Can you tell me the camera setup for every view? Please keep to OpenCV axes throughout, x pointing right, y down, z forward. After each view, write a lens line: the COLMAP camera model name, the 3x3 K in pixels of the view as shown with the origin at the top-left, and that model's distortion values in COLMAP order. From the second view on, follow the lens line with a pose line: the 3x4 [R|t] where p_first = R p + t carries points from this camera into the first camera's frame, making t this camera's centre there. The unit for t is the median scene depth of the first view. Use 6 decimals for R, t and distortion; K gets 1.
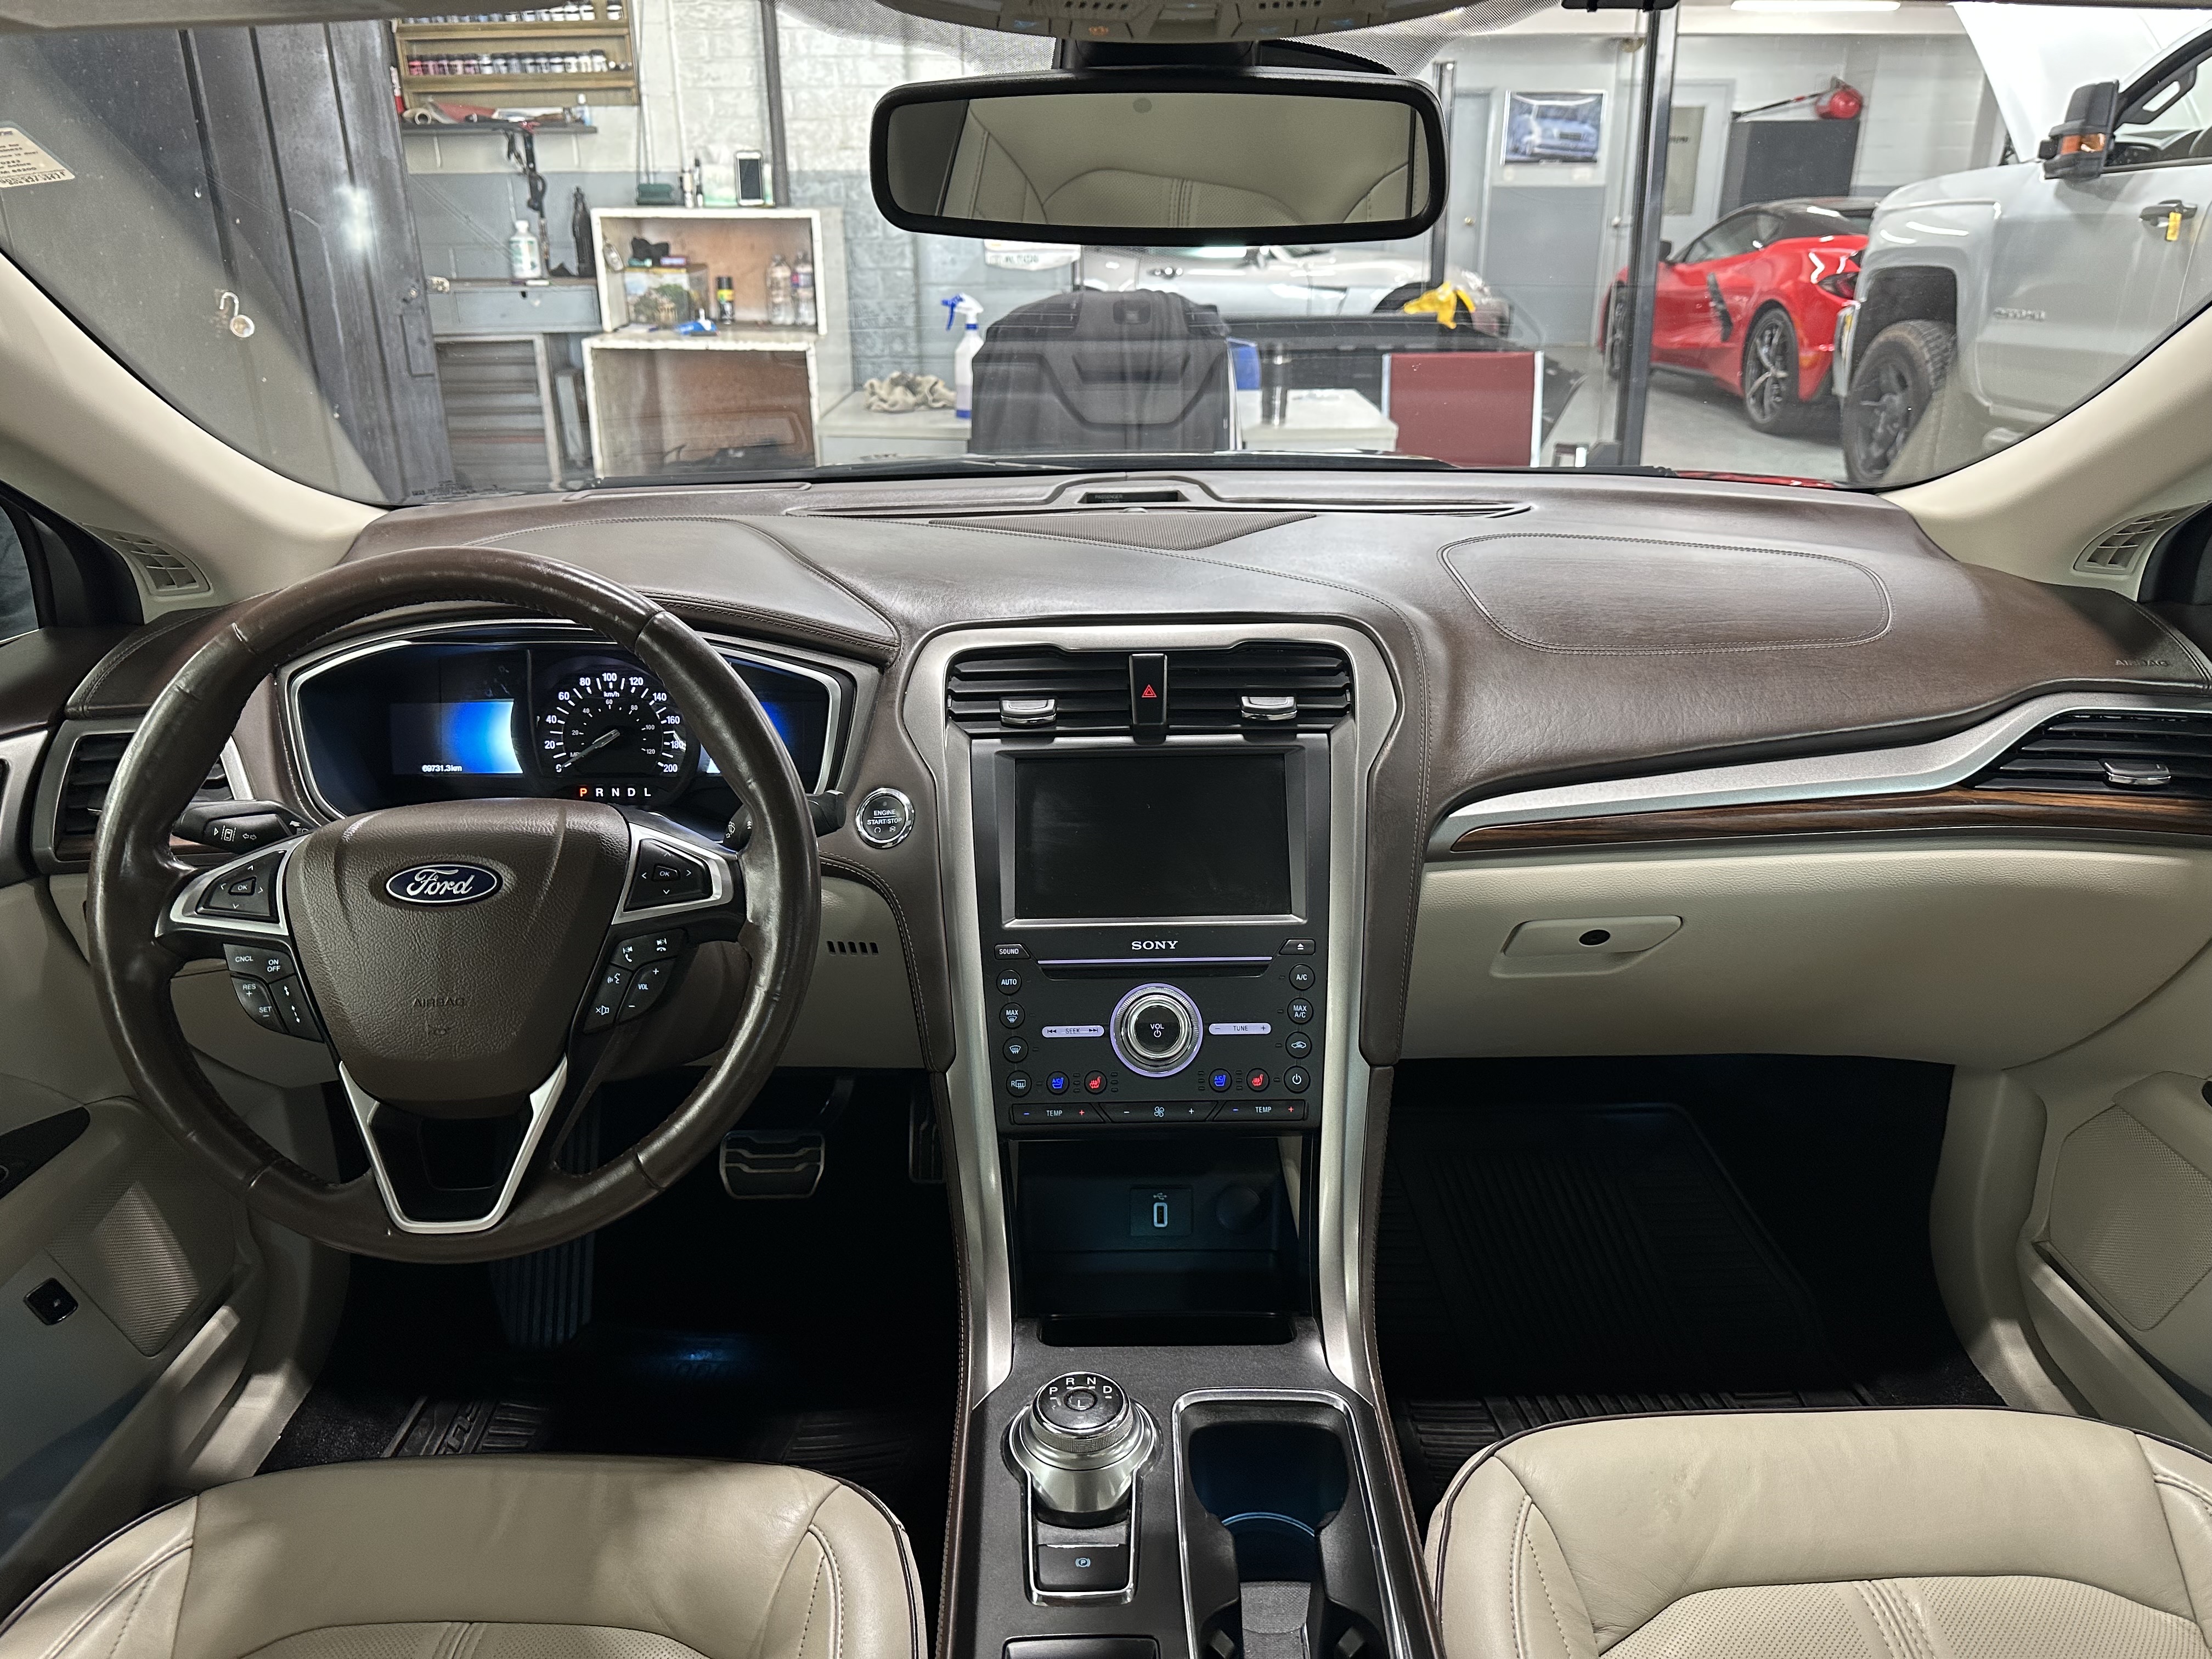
lens RADIAL K [[1563.1, 0, 1104.8], [0, 1563.1, 816.4], [0, 0, 1]] dist [0.039522, -0.052781]
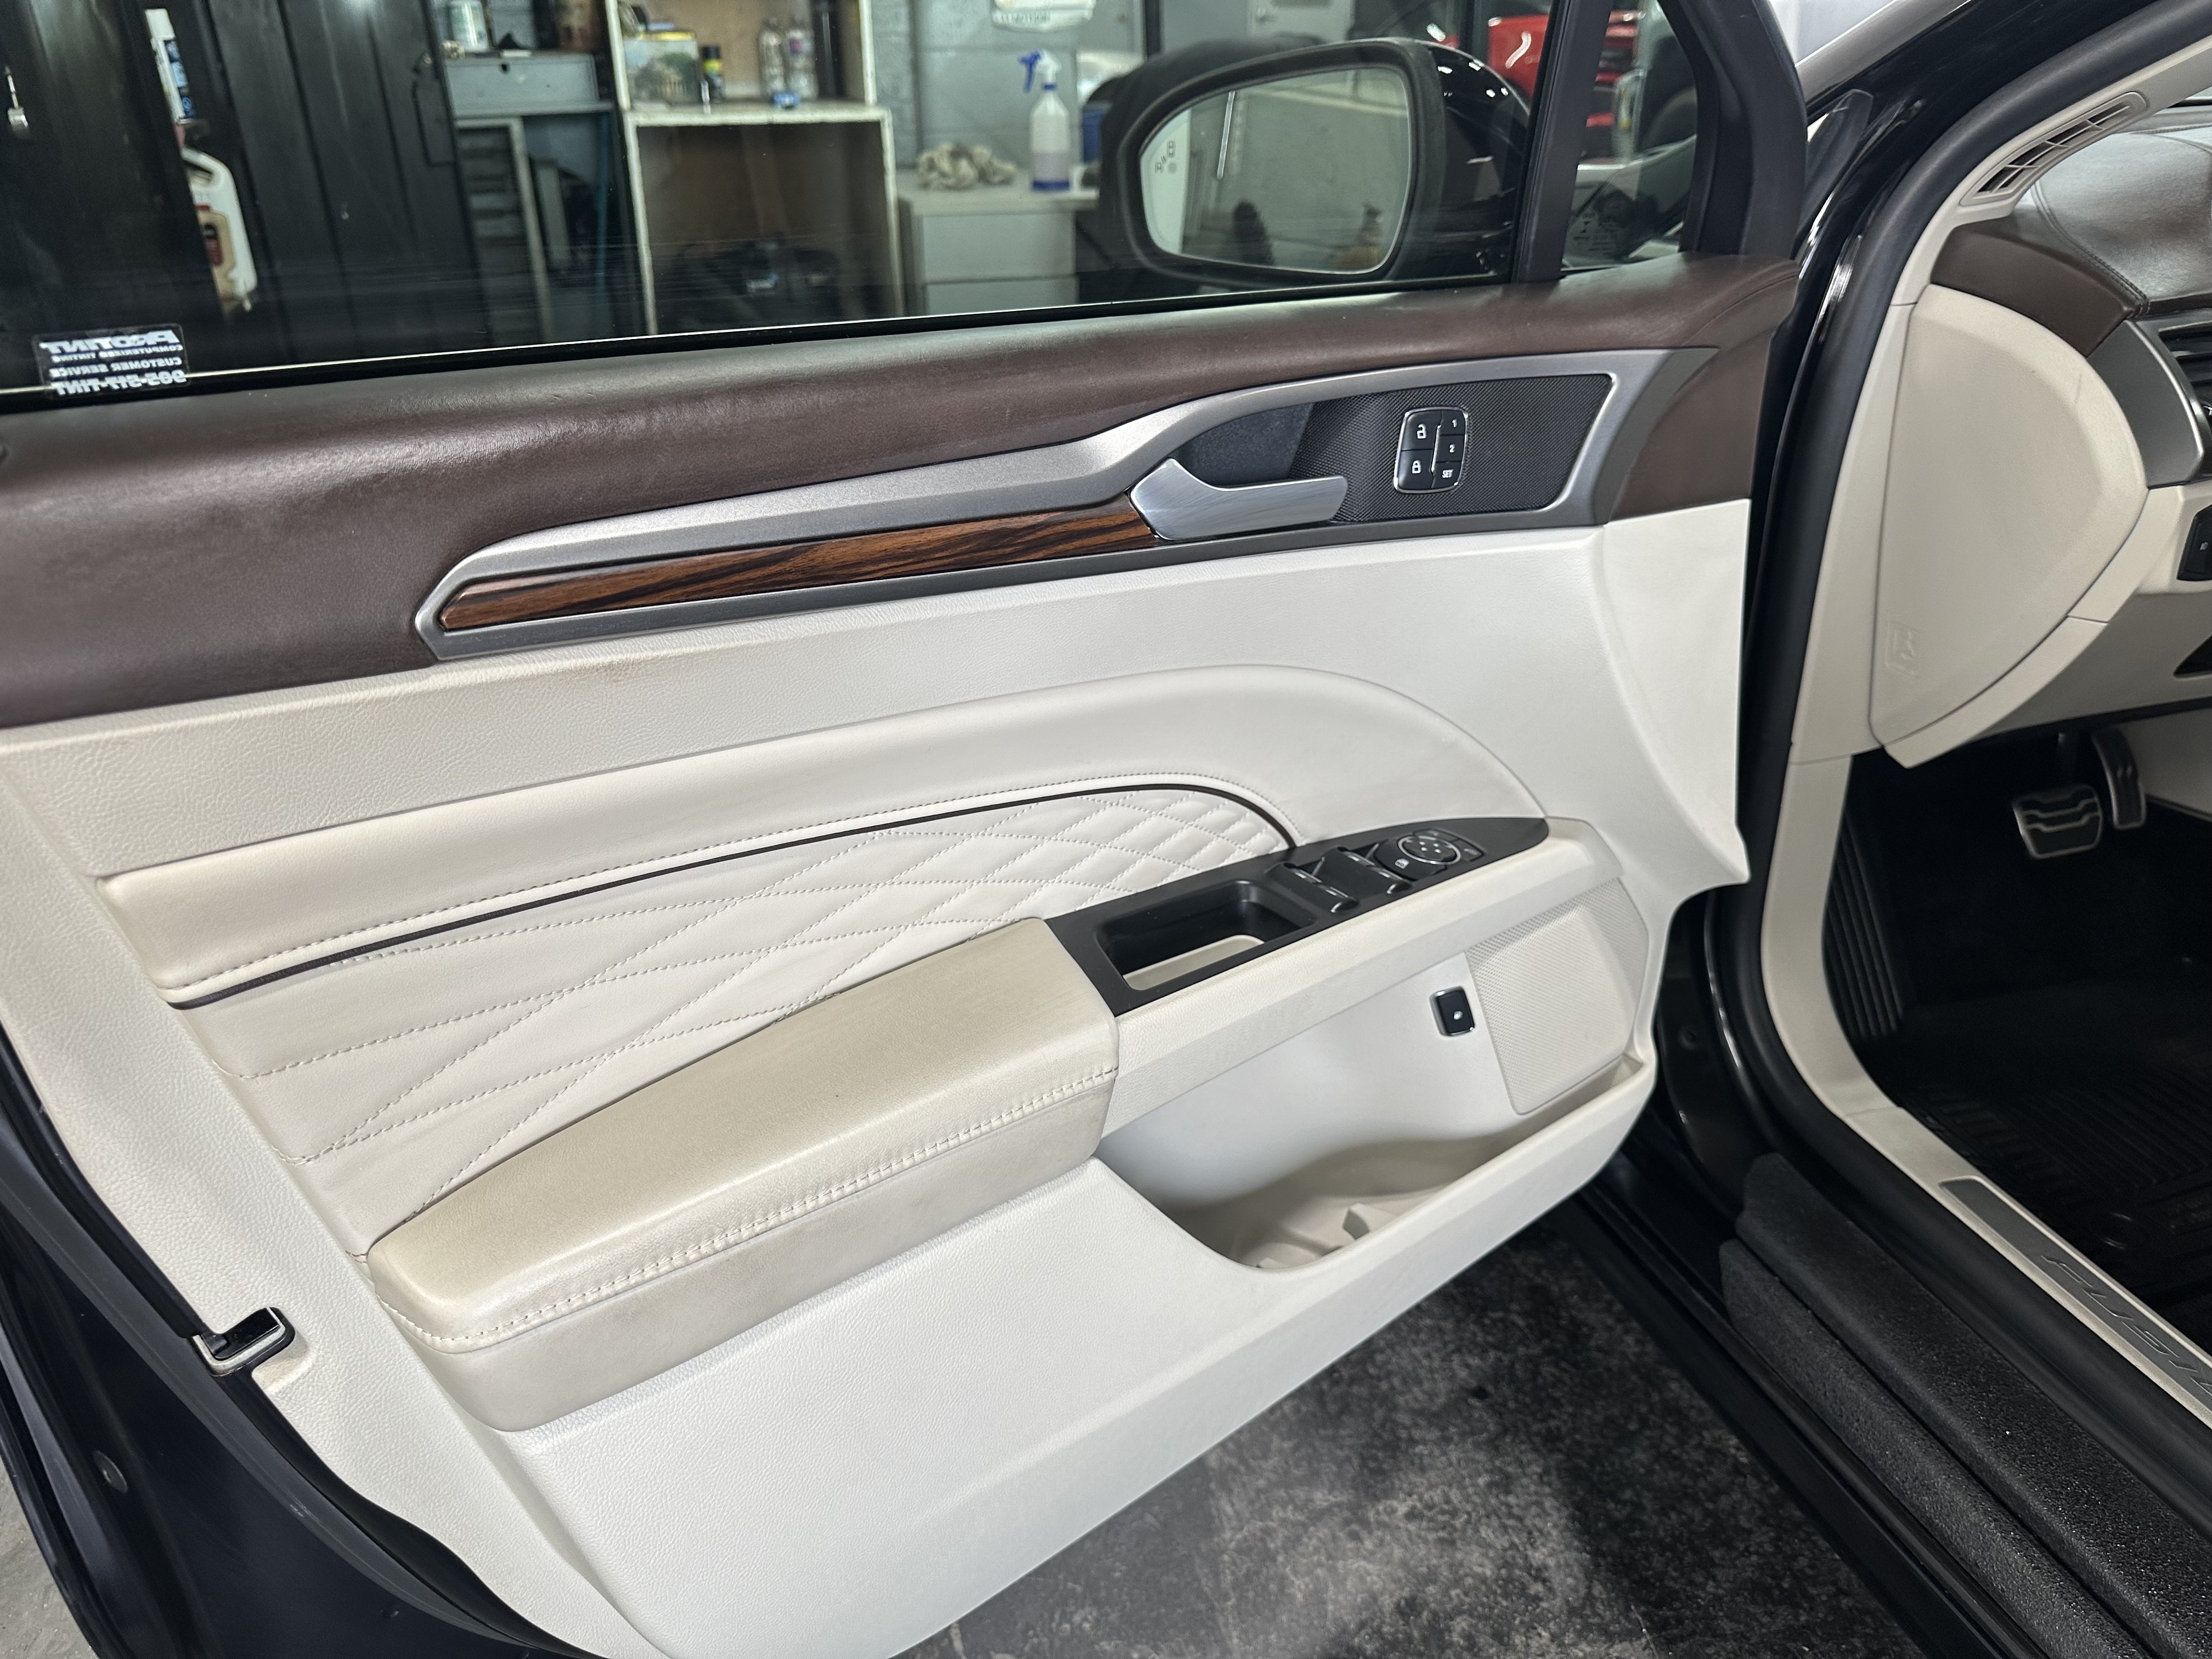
lens RADIAL K [[1563.1, 0, 1112.2], [0, 1563.1, 831.7], [0, 0, 1]] dist [0.039522, -0.052781]
pose [[0.954331, -0.149768, 0.258501, -1.364049], [0.121815, 0.985144, 0.121046, 0.042485], [-0.272790, -0.084028, 0.958397, 0.258014]]
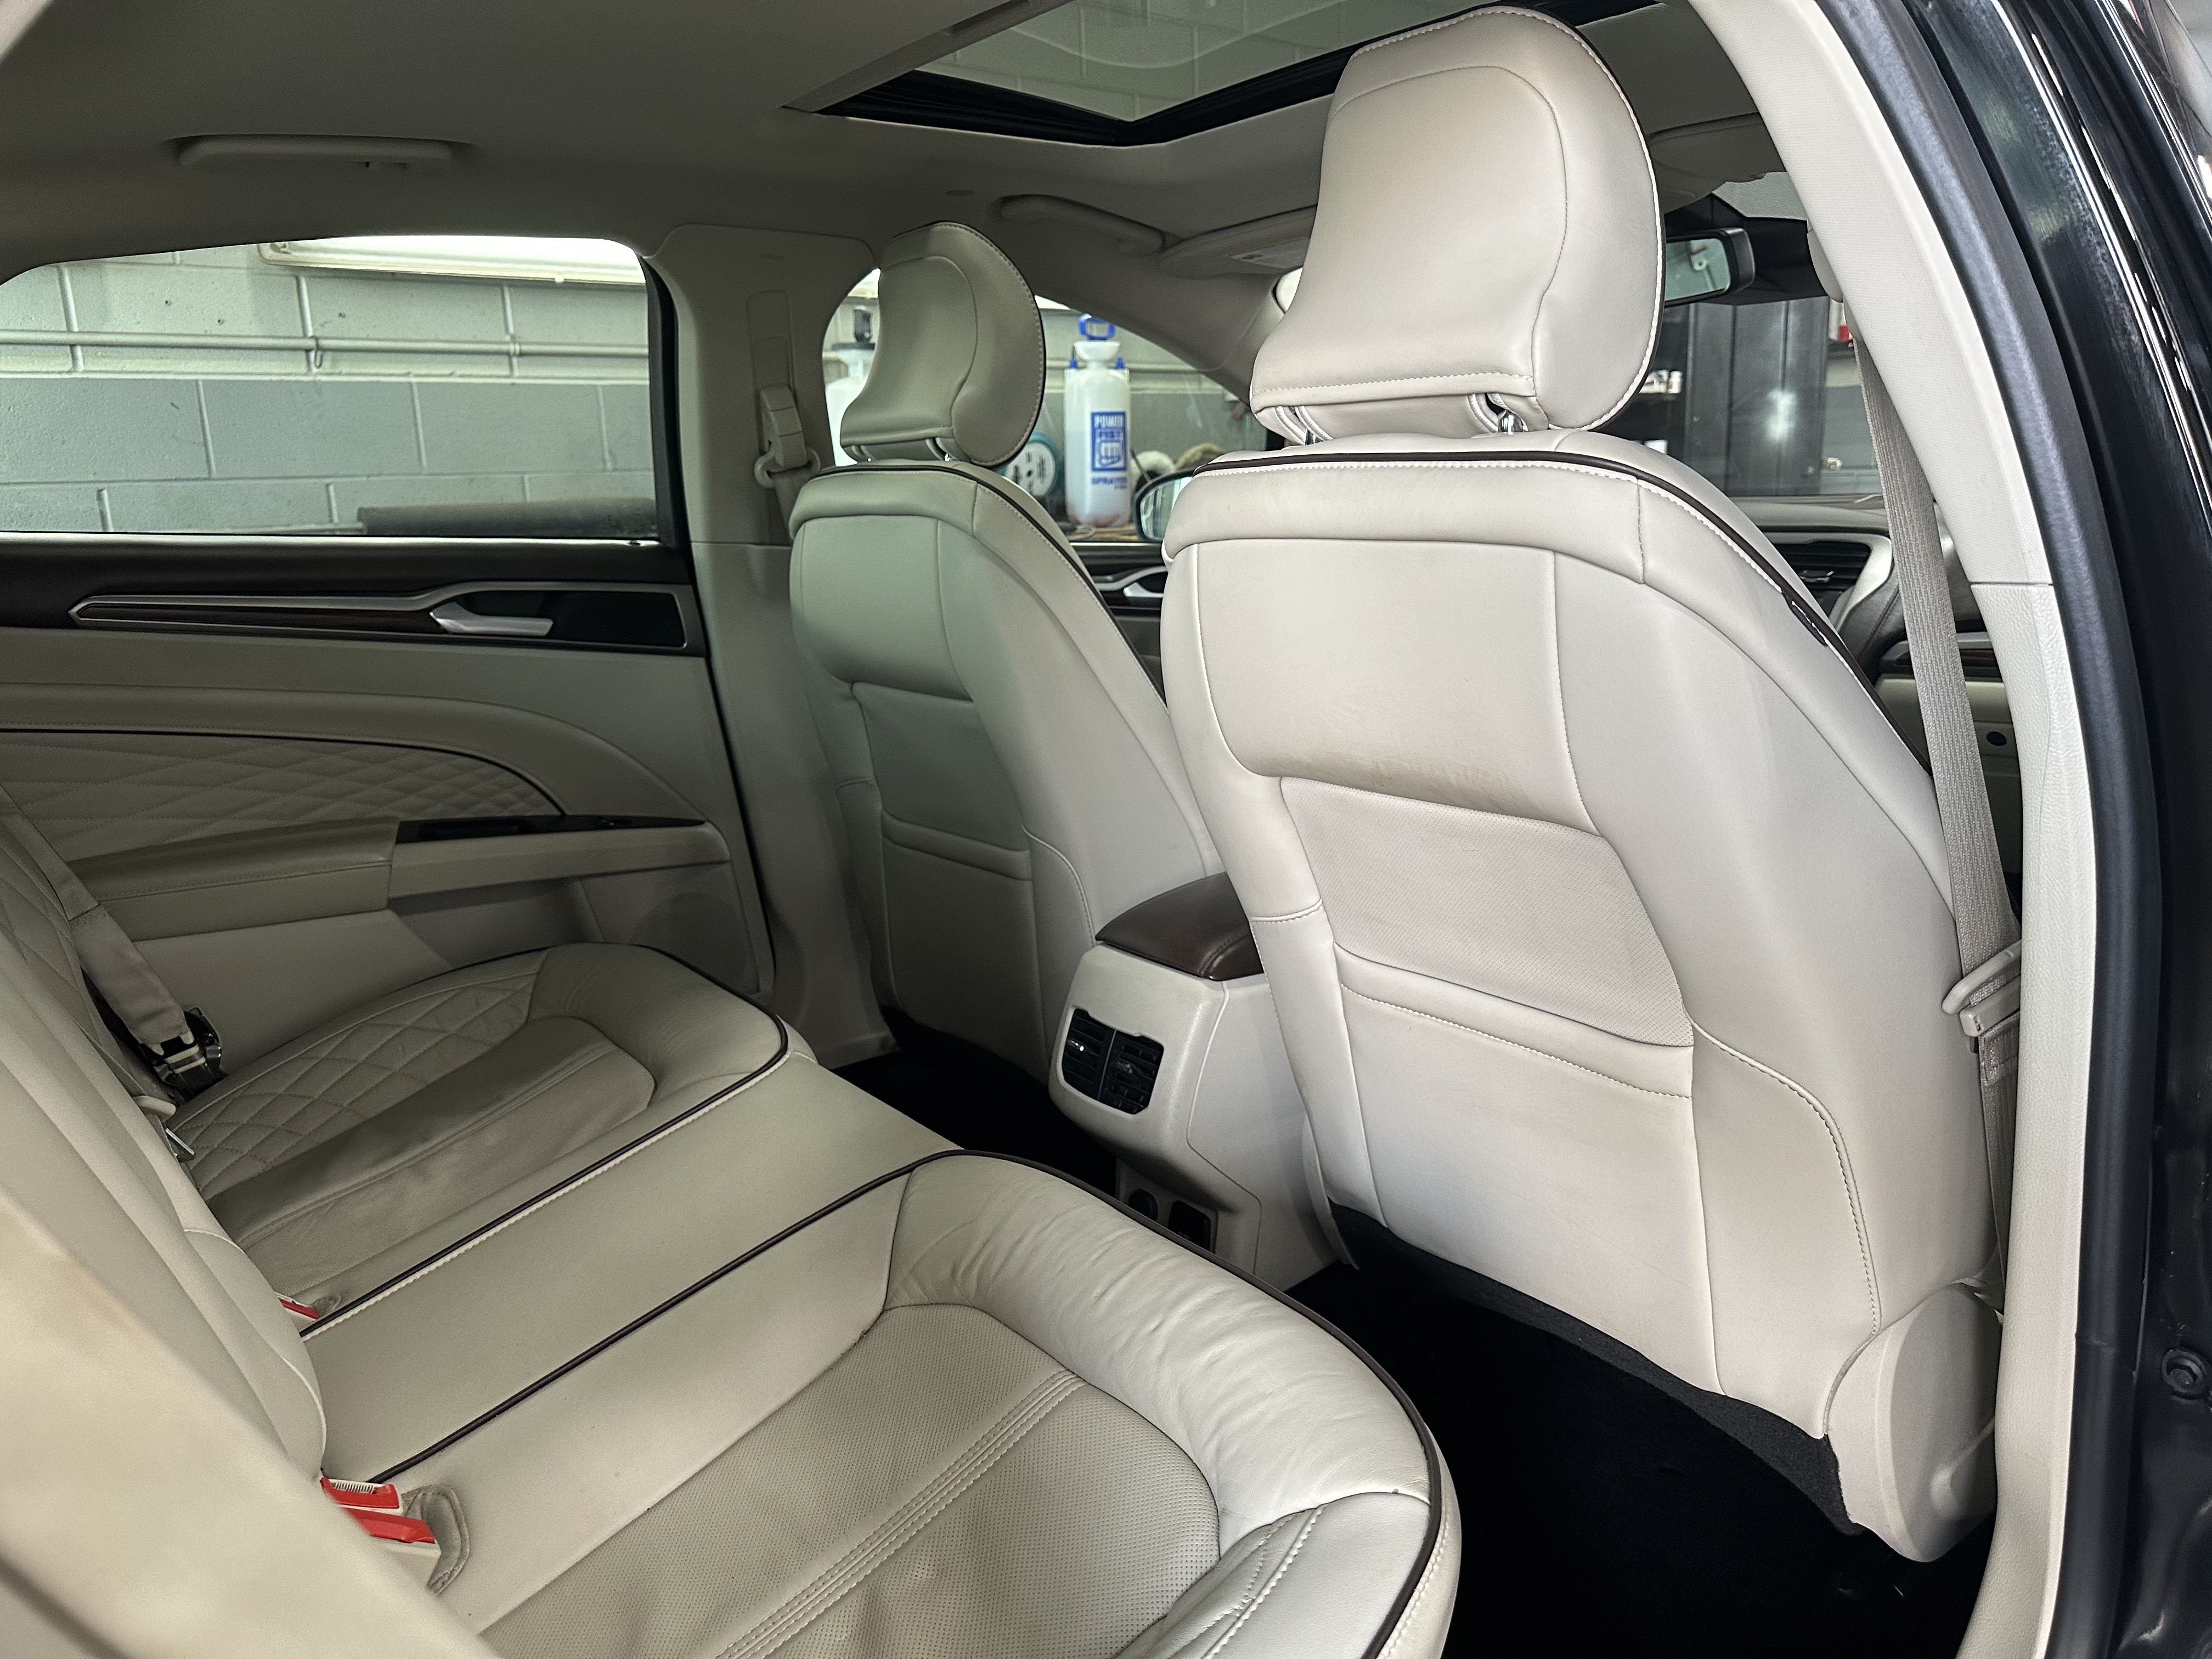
lens RADIAL K [[1563.1, 0, 1099.7], [0, 1563.1, 834.2], [0, 0, 1]] dist [0.039522, -0.052781]
pose [[0.592125, 0.169506, -0.787817, 0.982452], [-0.275211, 0.961384, 0.000001, 0.390109], [0.757394, 0.216815, 0.615910, -0.561792]]
